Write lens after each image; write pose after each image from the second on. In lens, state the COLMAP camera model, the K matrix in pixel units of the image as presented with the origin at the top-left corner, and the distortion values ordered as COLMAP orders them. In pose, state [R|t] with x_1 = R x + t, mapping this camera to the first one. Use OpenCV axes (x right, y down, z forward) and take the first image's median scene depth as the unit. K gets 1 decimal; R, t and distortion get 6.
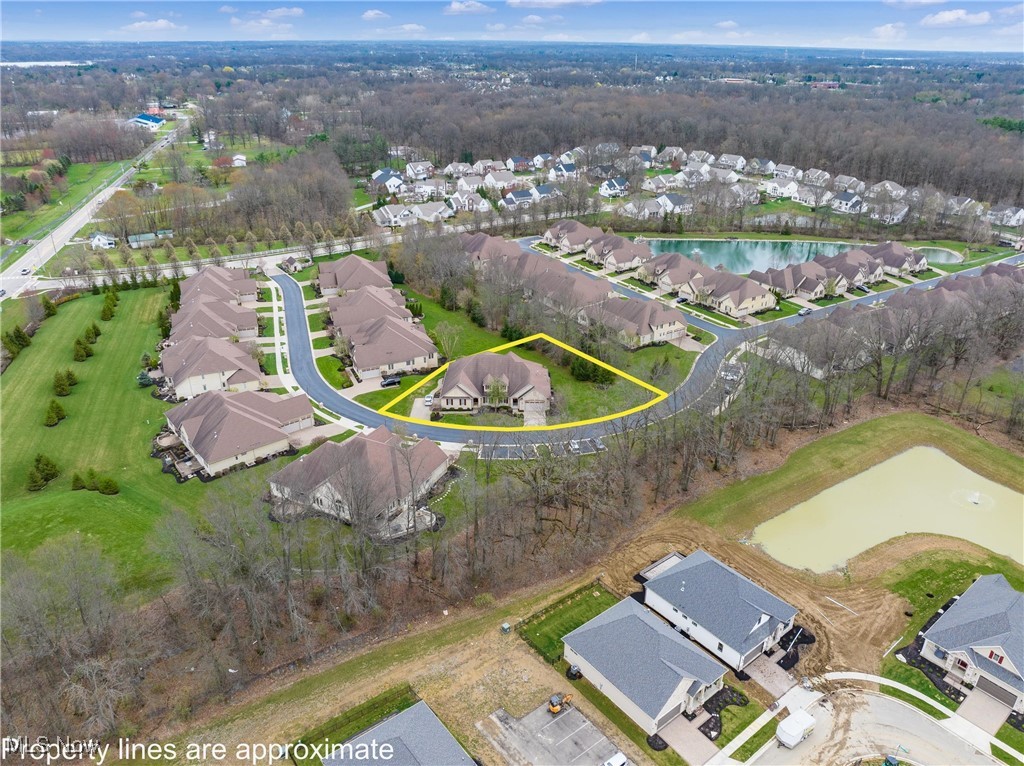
lens RADIAL K [[721.1, 0, 512.4], [0, 721.1, 377.6], [0, 0, 1]] dist [-0.028004, -0.003721]
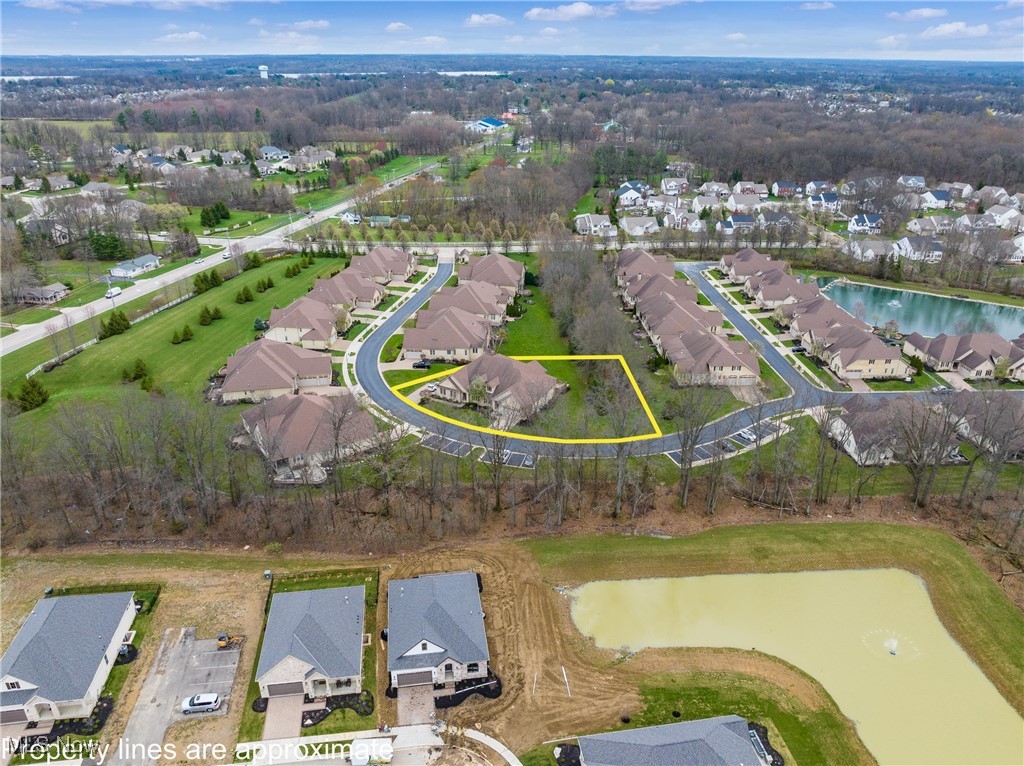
lens RADIAL K [[721.1, 0, 511.8], [0, 721.1, 385.9], [0, 0, 1]] dist [-0.028004, -0.003721]
pose [[0.870107, 0.205678, -0.447896, 0.365187], [-0.210239, 0.976825, 0.040146, -0.029150], [0.445774, 0.059234, 0.893184, 0.078847]]
